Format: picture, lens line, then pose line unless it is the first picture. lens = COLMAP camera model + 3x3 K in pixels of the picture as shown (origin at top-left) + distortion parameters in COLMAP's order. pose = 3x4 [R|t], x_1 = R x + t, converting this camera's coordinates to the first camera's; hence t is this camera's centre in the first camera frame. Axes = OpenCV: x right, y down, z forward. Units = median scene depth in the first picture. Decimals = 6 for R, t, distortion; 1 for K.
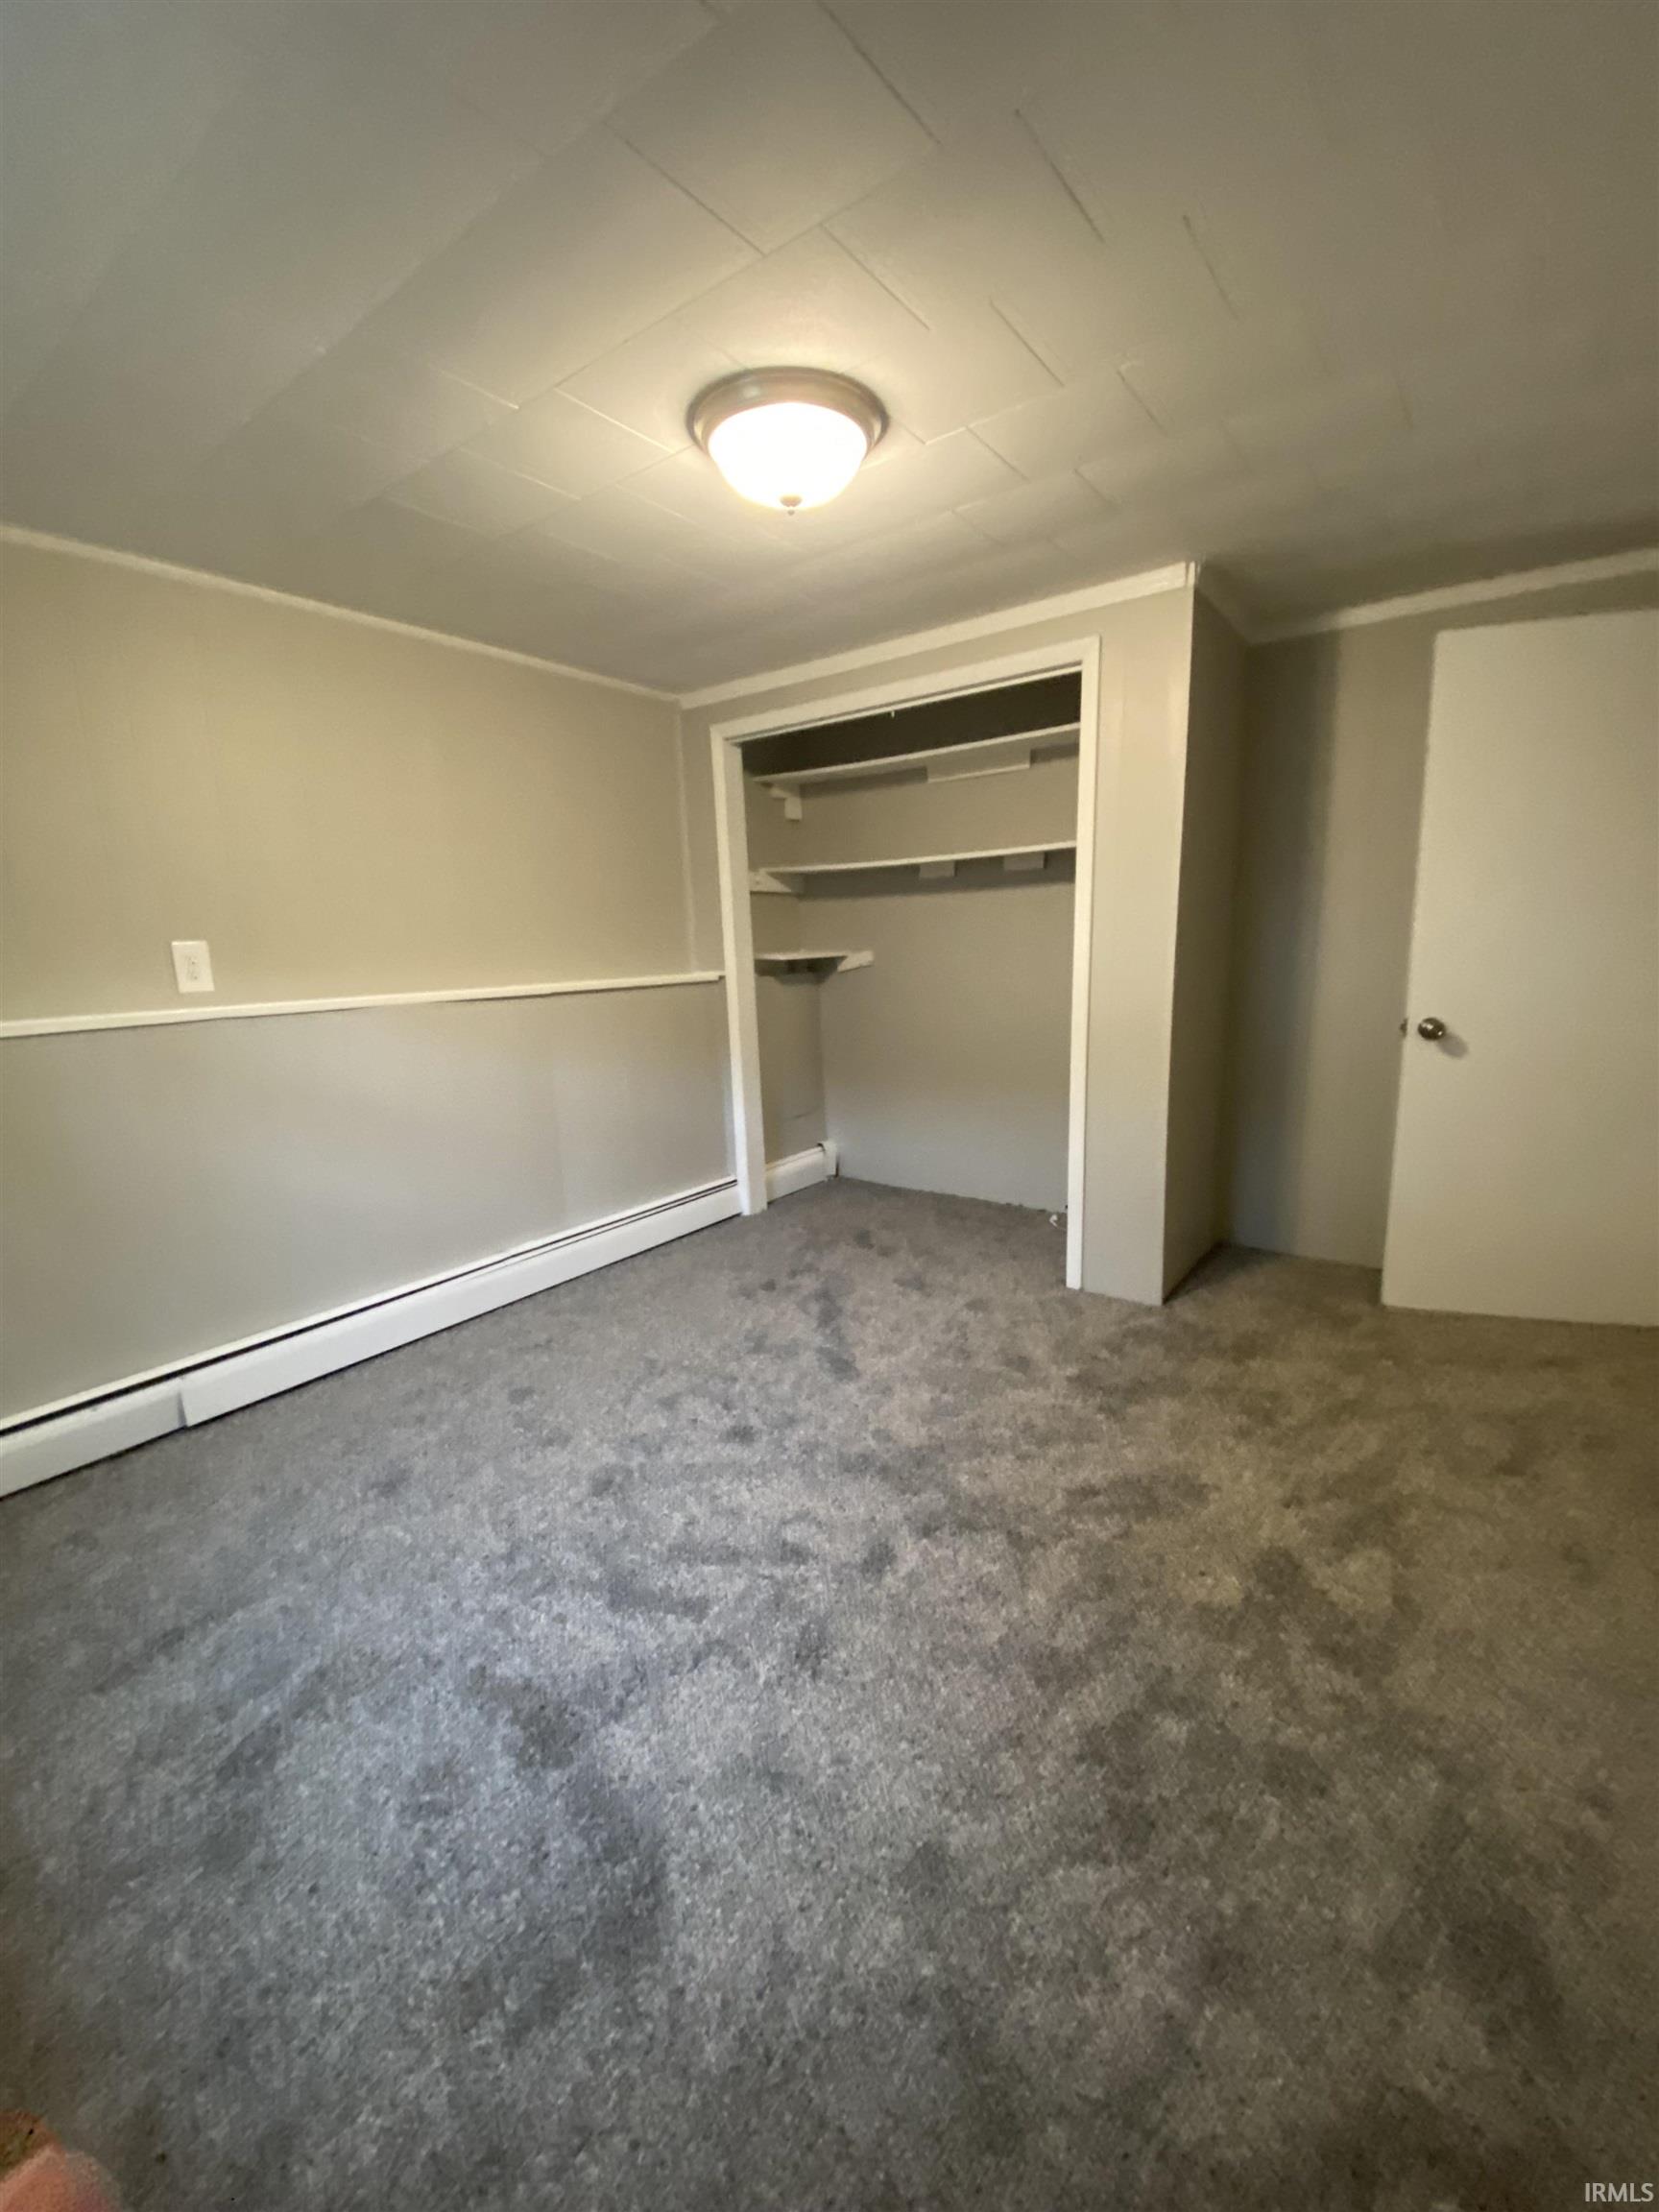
lens RADIAL K [[899.8, 0, 836.2], [0, 899.8, 1111.1], [0, 0, 1]] dist [-0.001112, -0.006631]
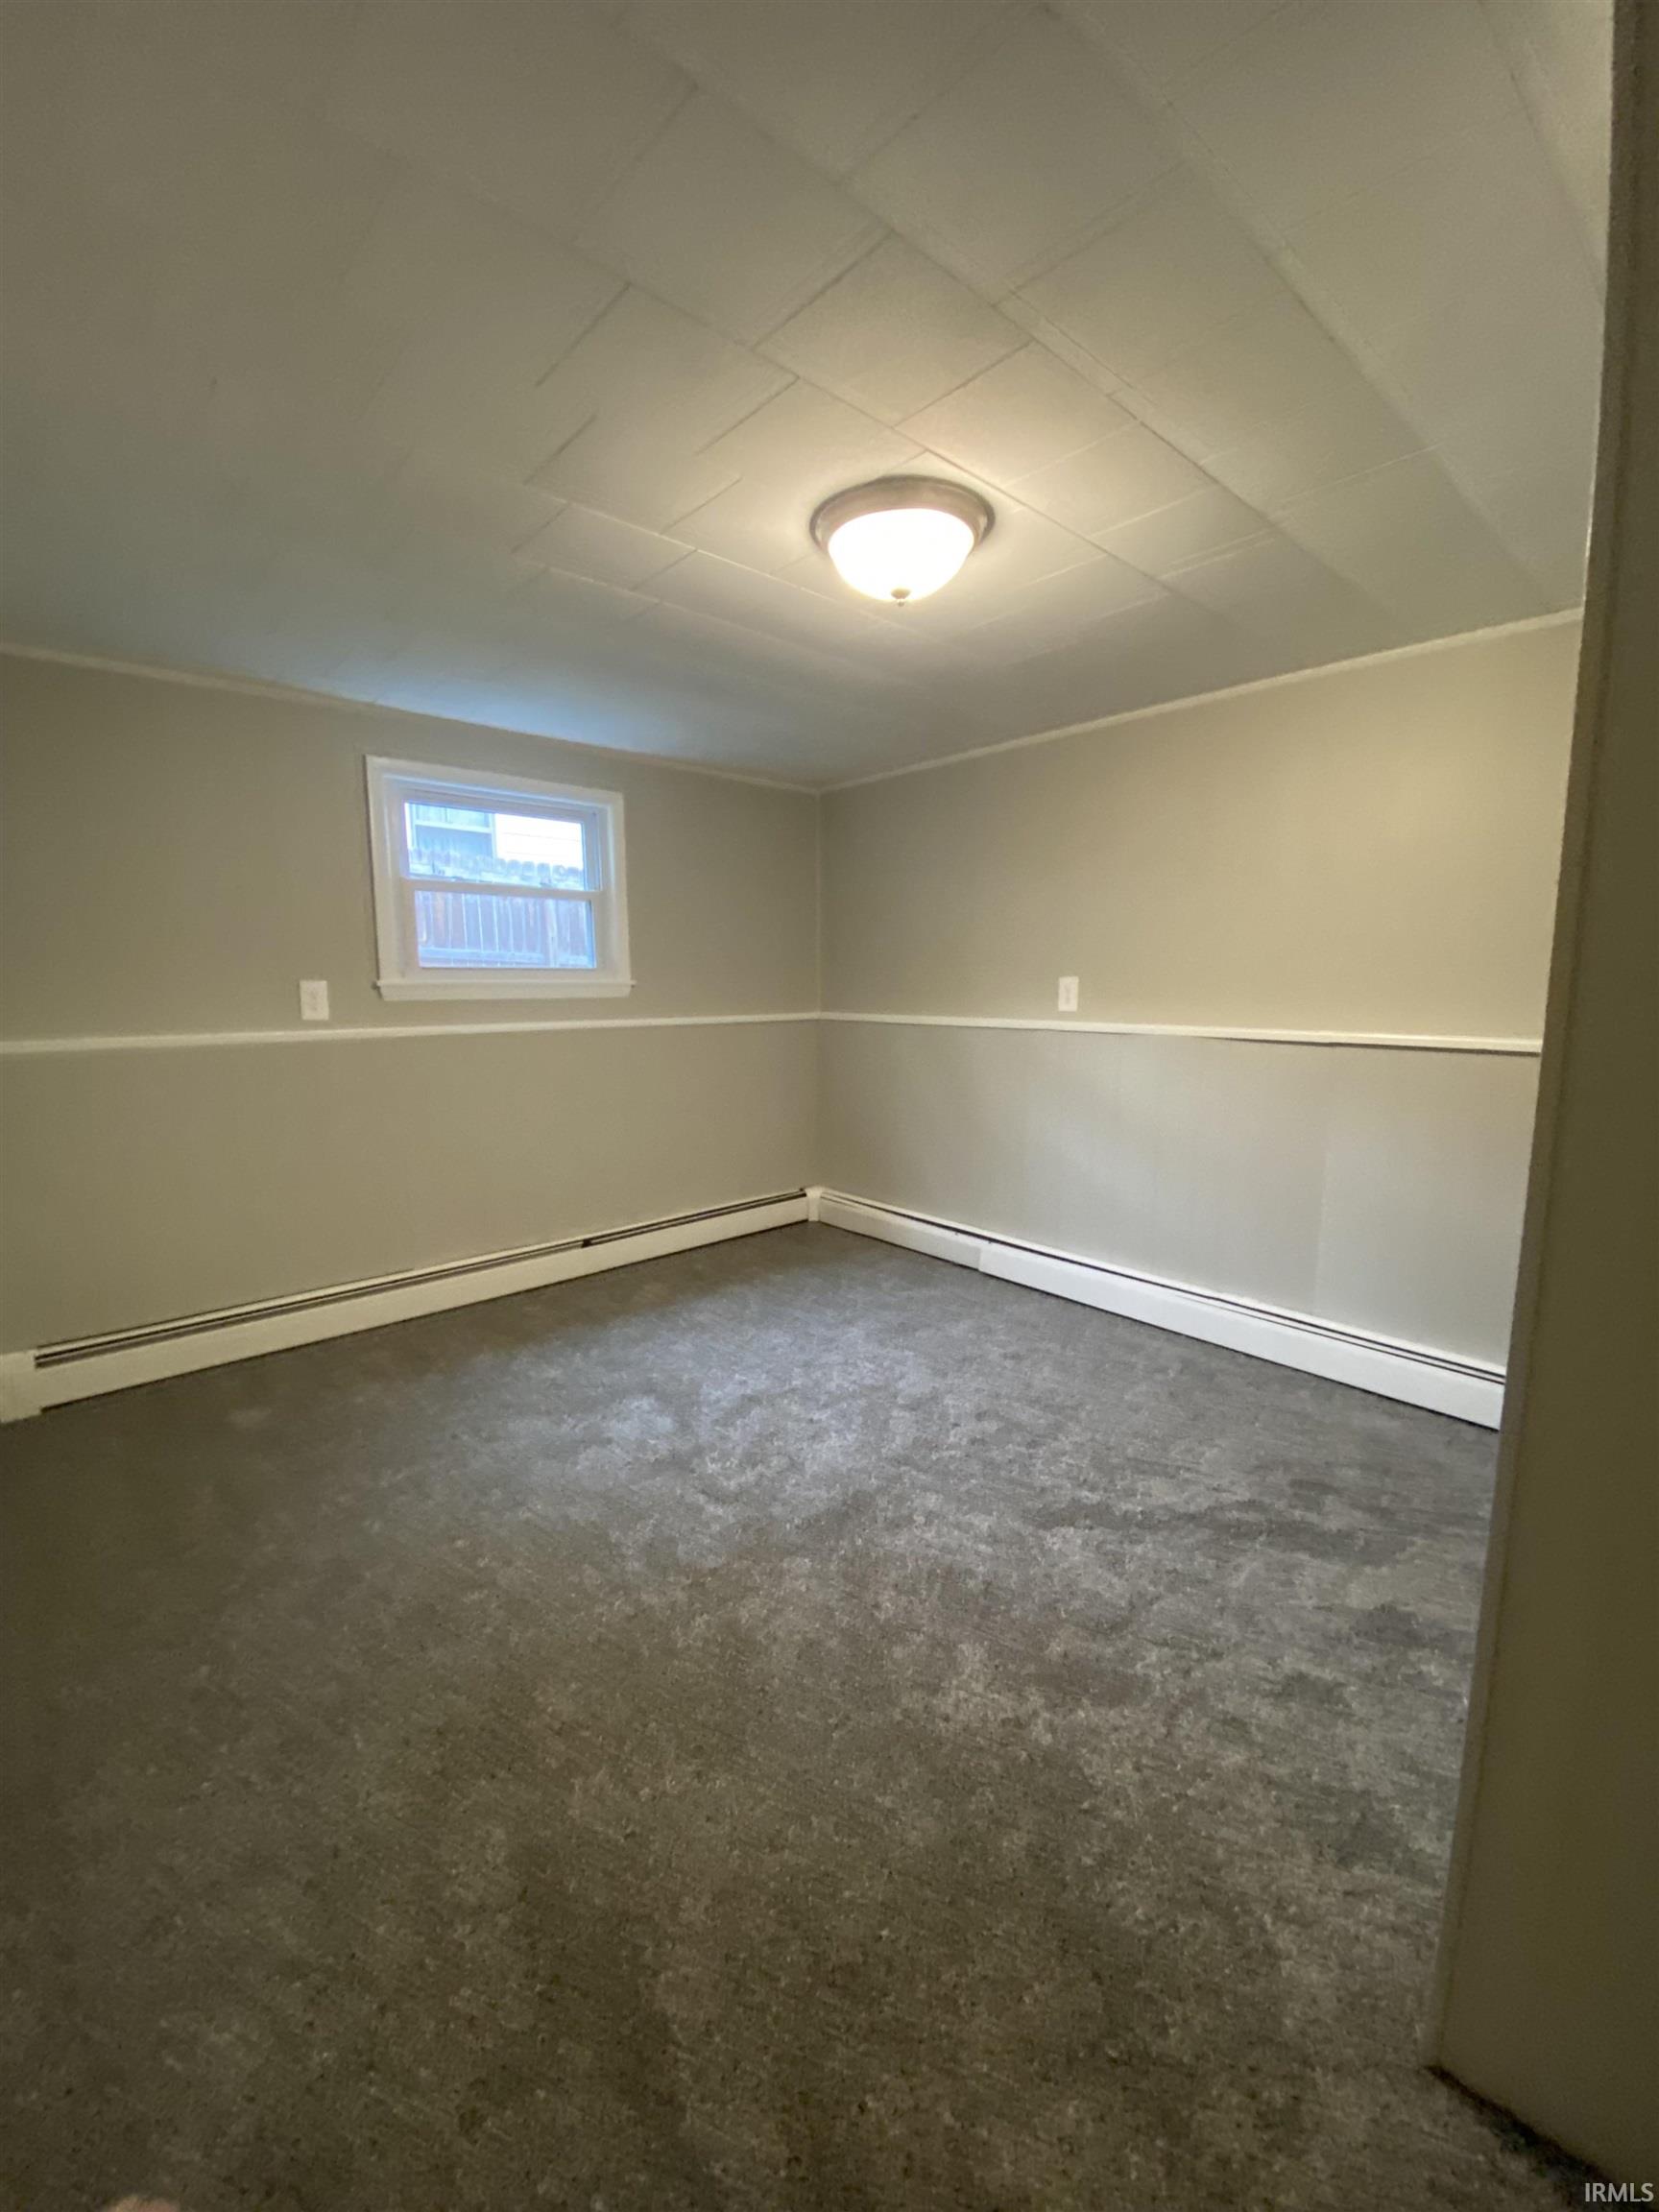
lens RADIAL K [[899.8, 0, 836.7], [0, 899.8, 1098.9], [0, 0, 1]] dist [-0.001112, -0.006631]
pose [[-0.202989, 0.167791, -0.964698, 0.796611], [-0.178299, 0.962404, 0.204909, -0.221840], [0.962811, 0.213599, -0.165441, 0.872689]]
